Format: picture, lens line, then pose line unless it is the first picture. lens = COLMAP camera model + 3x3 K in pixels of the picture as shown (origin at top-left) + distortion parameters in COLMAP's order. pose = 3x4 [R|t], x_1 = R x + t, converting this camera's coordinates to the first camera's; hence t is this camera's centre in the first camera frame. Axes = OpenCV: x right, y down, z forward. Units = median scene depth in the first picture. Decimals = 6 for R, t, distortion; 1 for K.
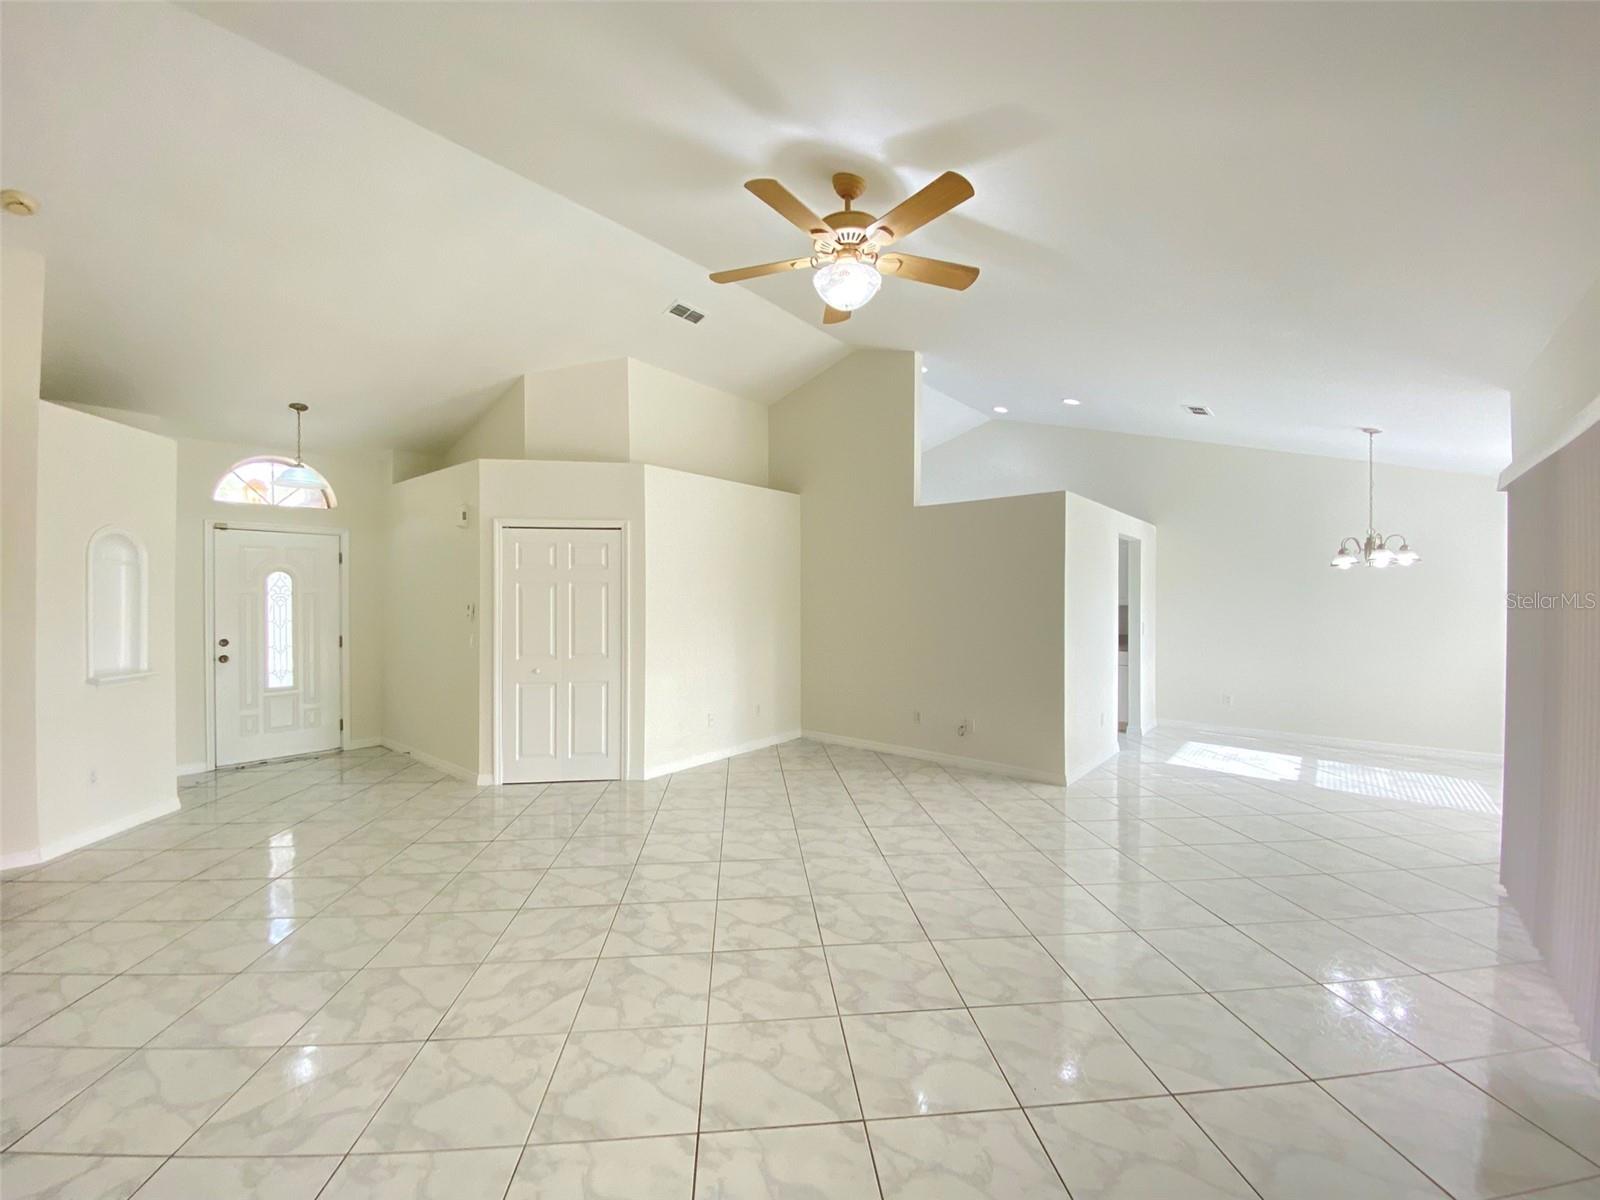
lens RADIAL K [[644.1, 0, 800.7], [0, 644.1, 602.7], [0, 0, 1]] dist [0.010237, -0.001005]
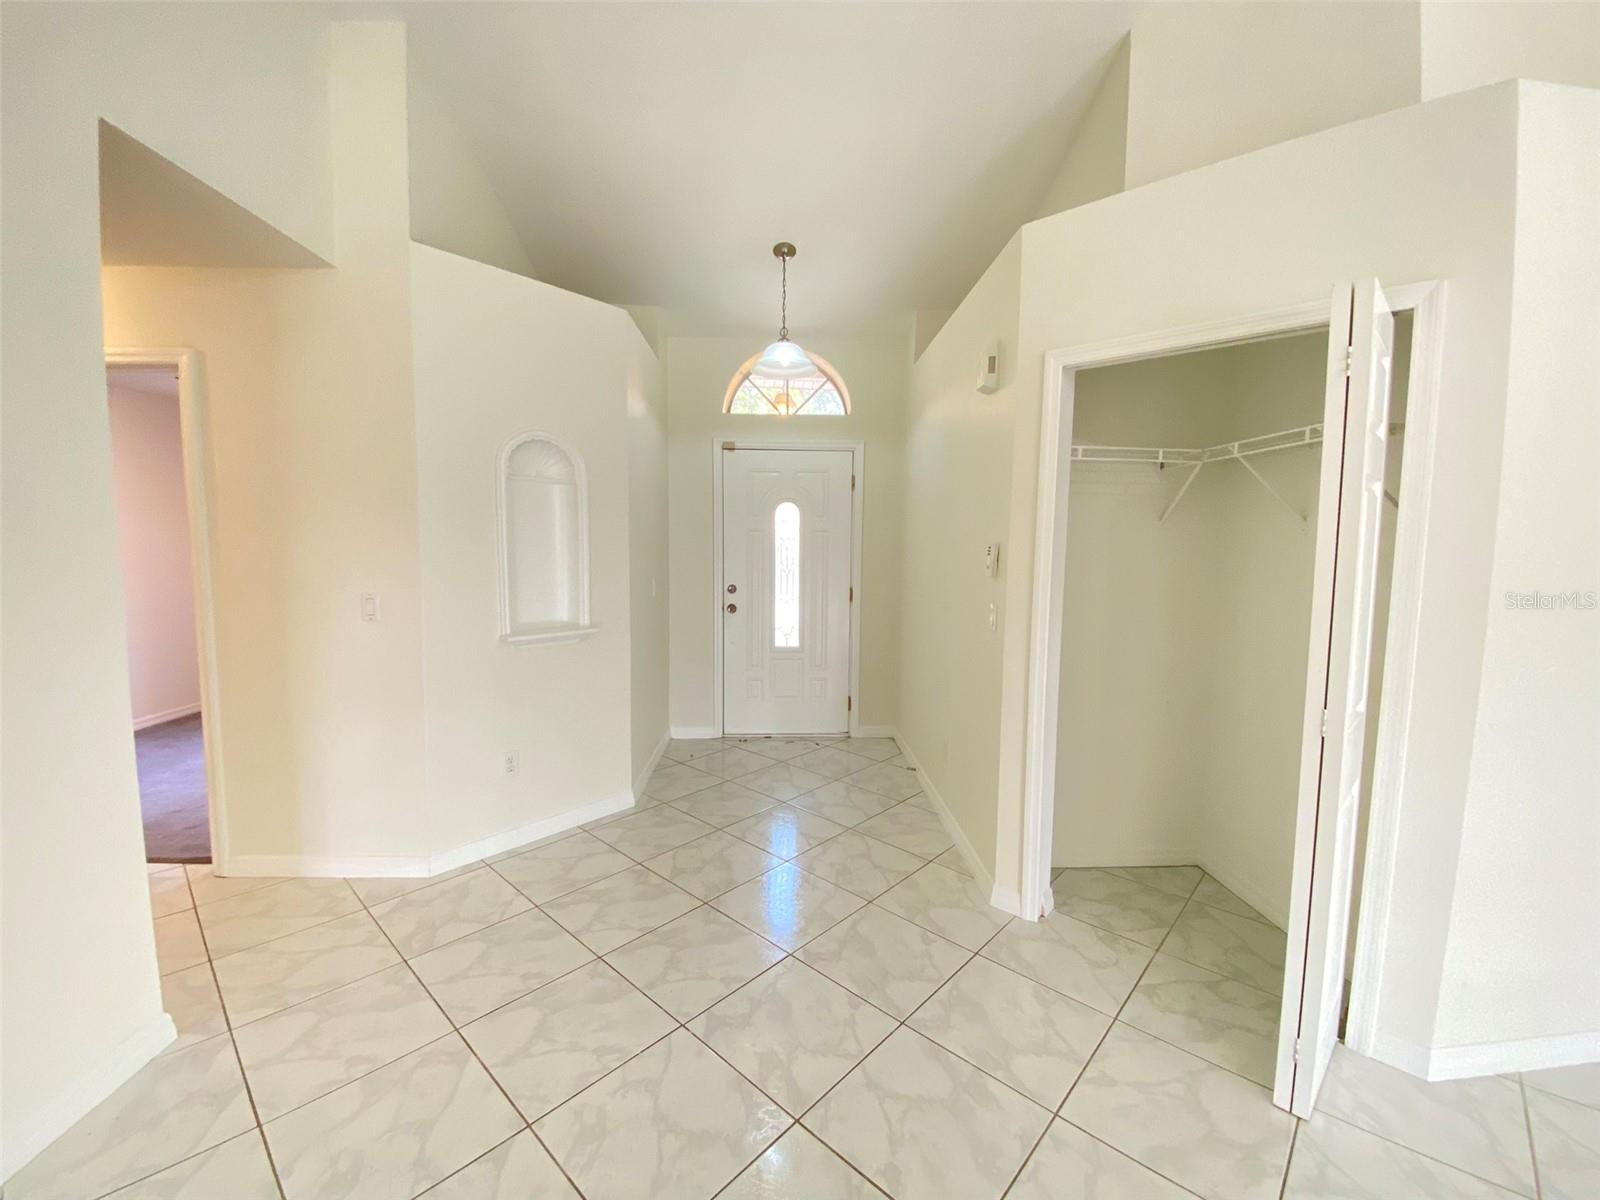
lens RADIAL K [[644.1, 0, 785.9], [0, 644.1, 597.4], [0, 0, 1]] dist [0.010237, -0.001005]
pose [[0.654902, 0.071121, -0.752359, -0.222924], [-0.017489, 0.996721, 0.078998, 0.006391], [0.755511, -0.038578, 0.653999, 0.512461]]
